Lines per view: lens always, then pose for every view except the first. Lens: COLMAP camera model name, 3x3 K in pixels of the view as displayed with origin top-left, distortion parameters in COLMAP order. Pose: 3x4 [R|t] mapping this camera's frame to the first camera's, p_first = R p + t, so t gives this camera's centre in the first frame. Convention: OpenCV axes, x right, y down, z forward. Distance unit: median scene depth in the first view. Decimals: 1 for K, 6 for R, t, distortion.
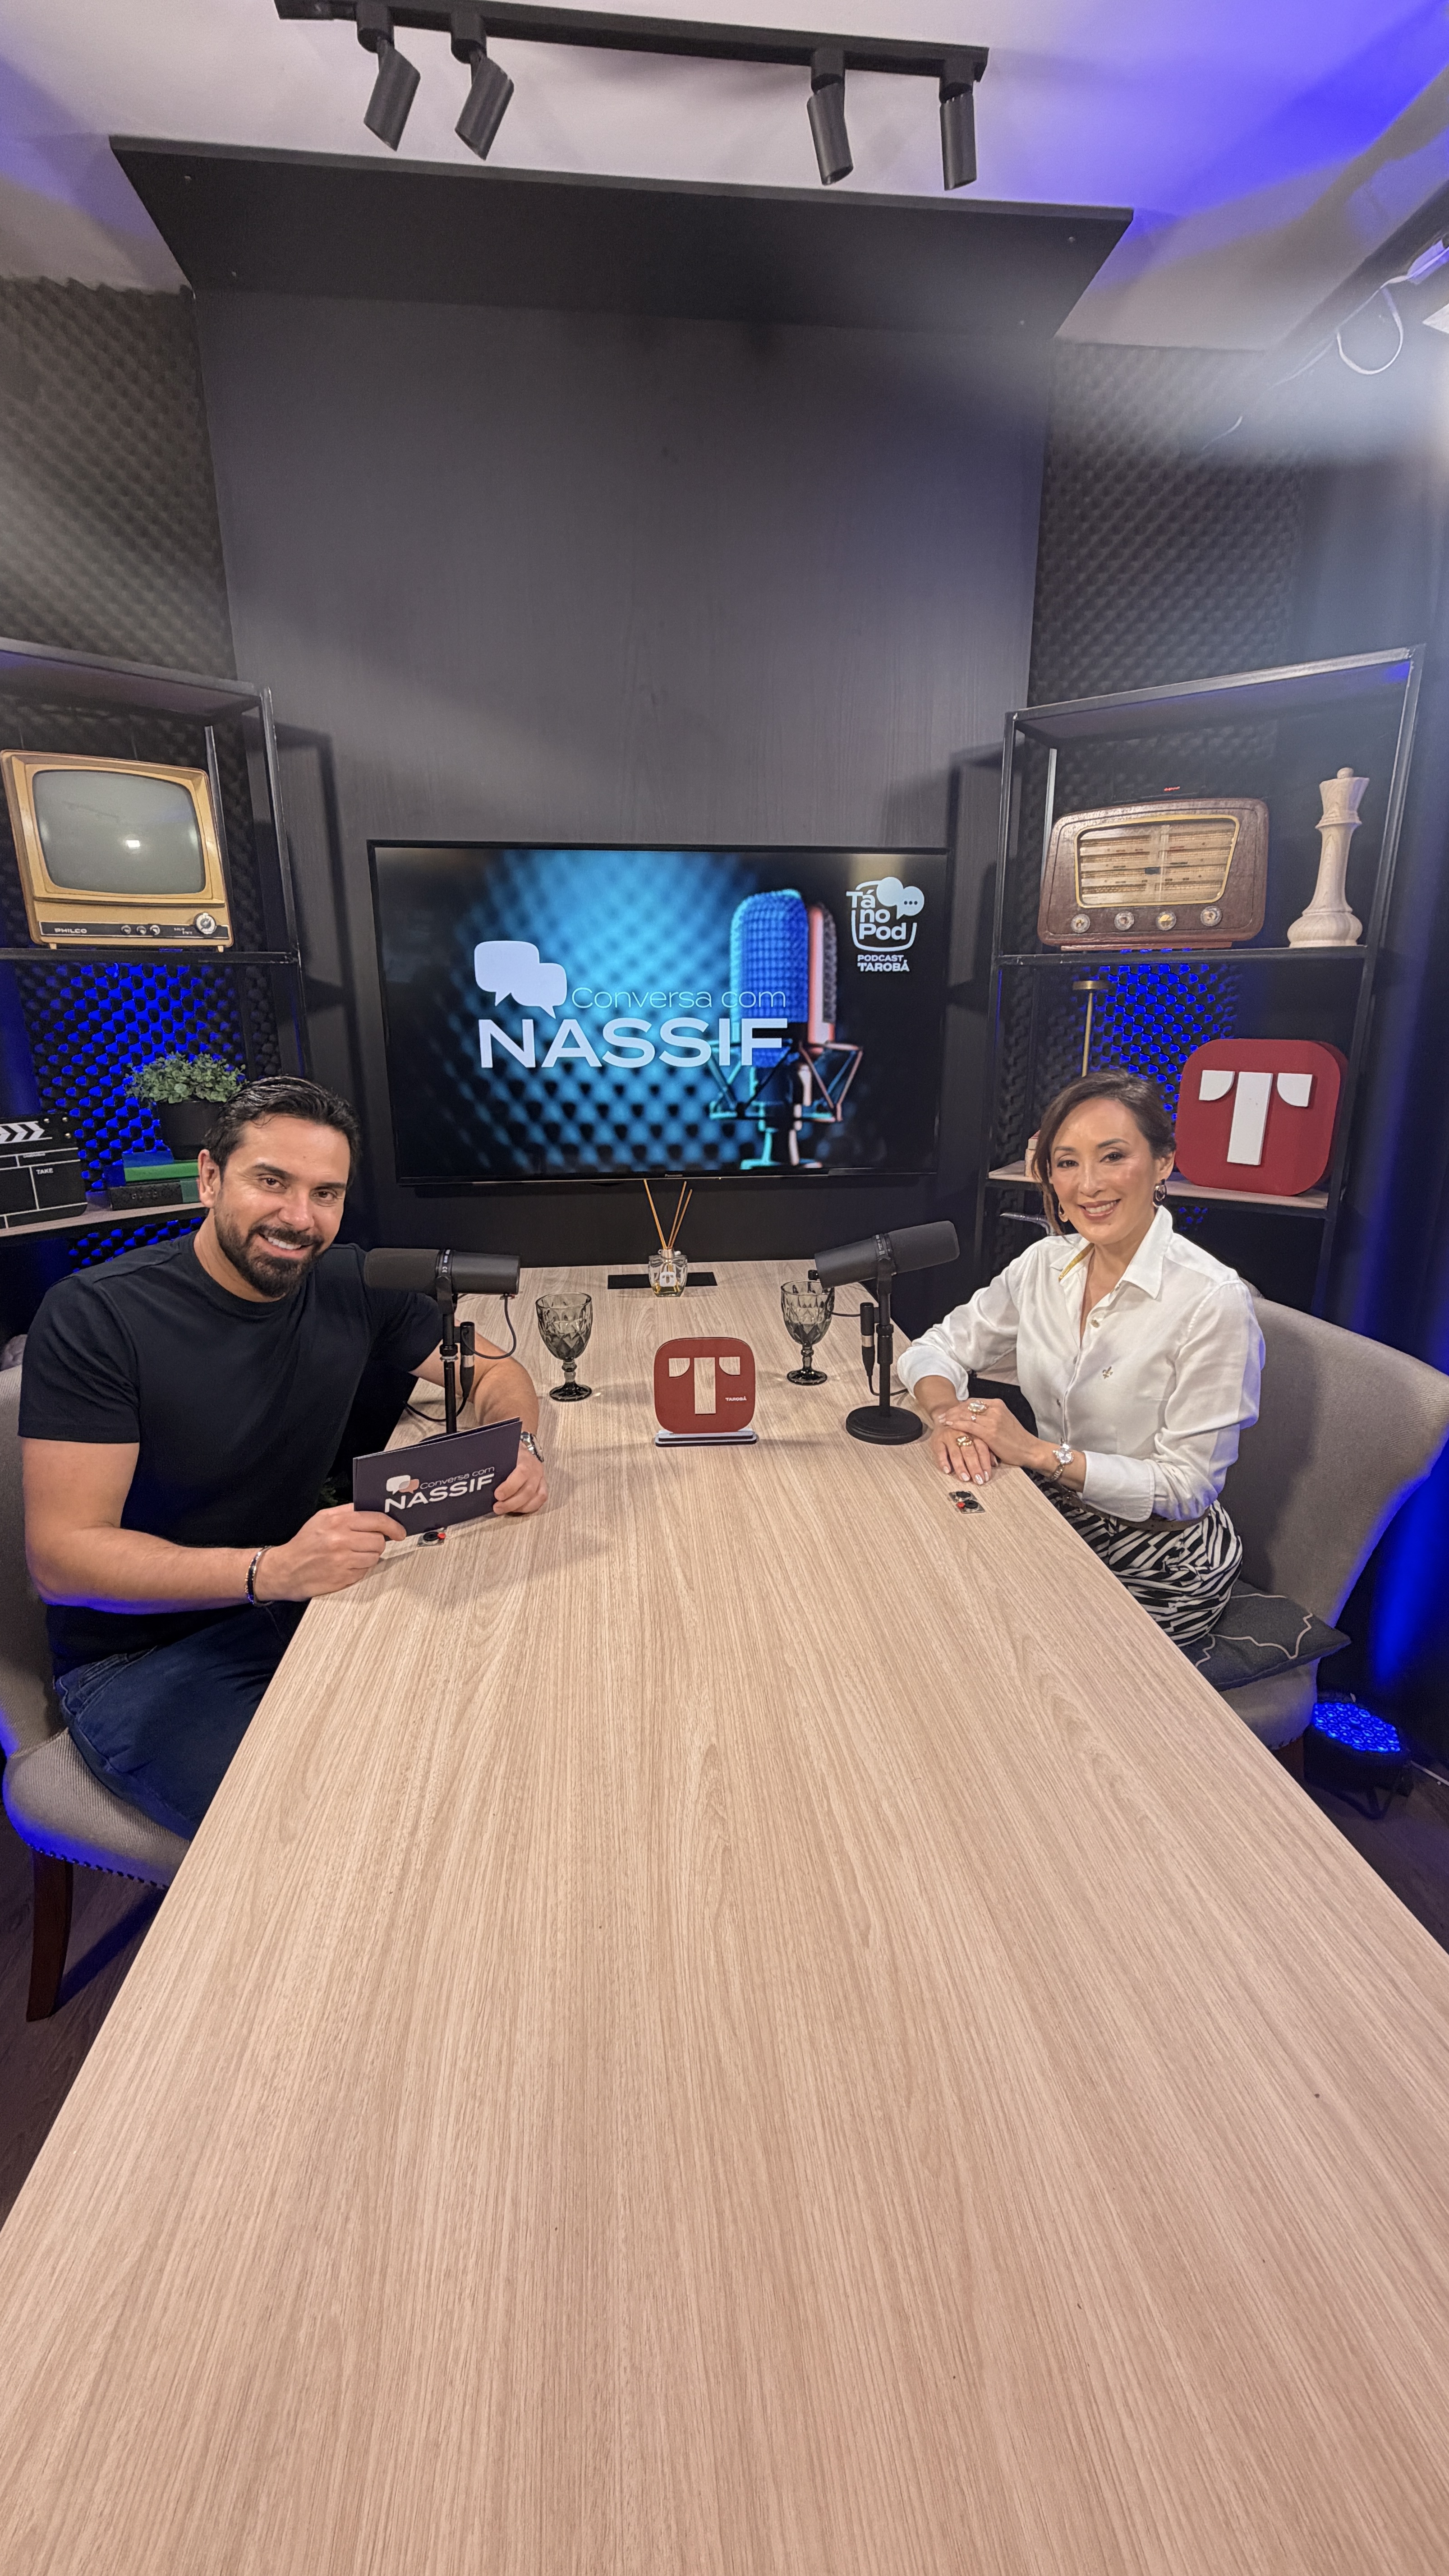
lens RADIAL K [[1034.9, 0, 715.6], [0, 1034.9, 1276.5], [0, 0, 1]] dist [0.000513, 0.008849]
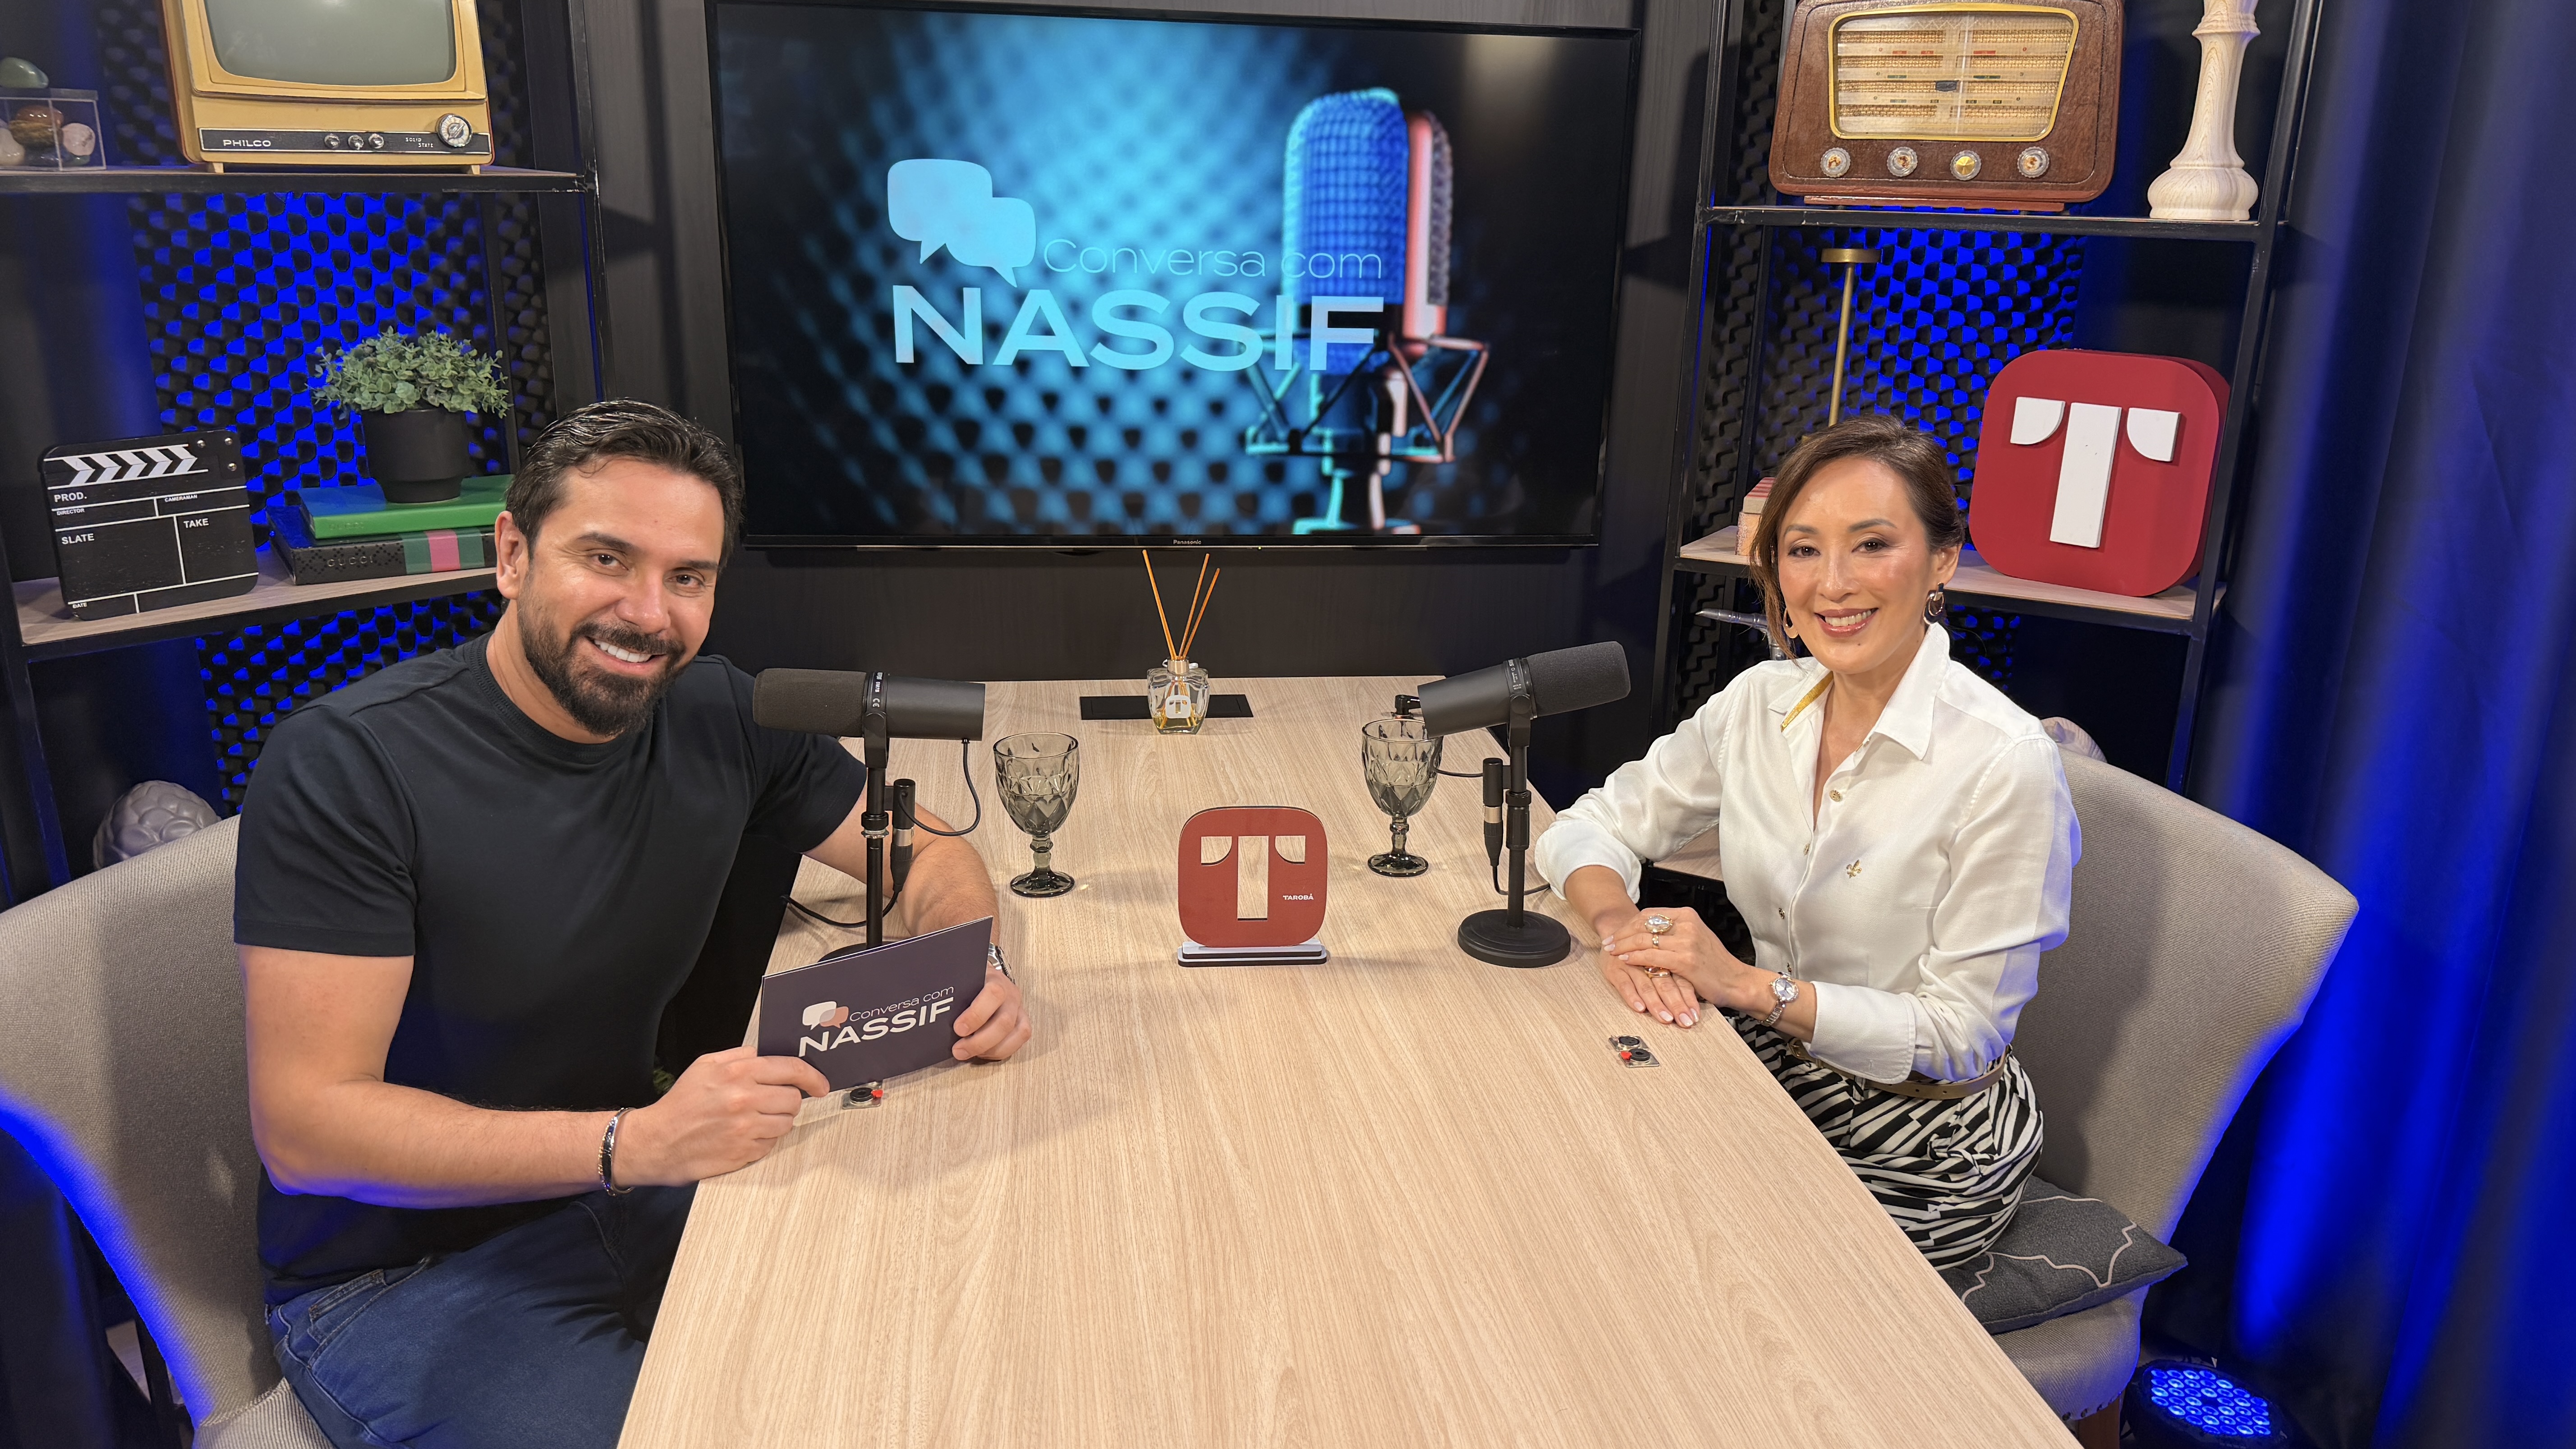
lens RADIAL K [[1822.4, 0, 1288.0], [0, 1822.4, 724.5], [0, 0, 1]] dist [0.185705, -0.384088]
pose [[0.998814, 0.016172, 0.045919, -0.040196], [-0.017485, 0.999446, 0.028335, -0.025684], [-0.045435, -0.029105, 0.998543, -0.174276]]
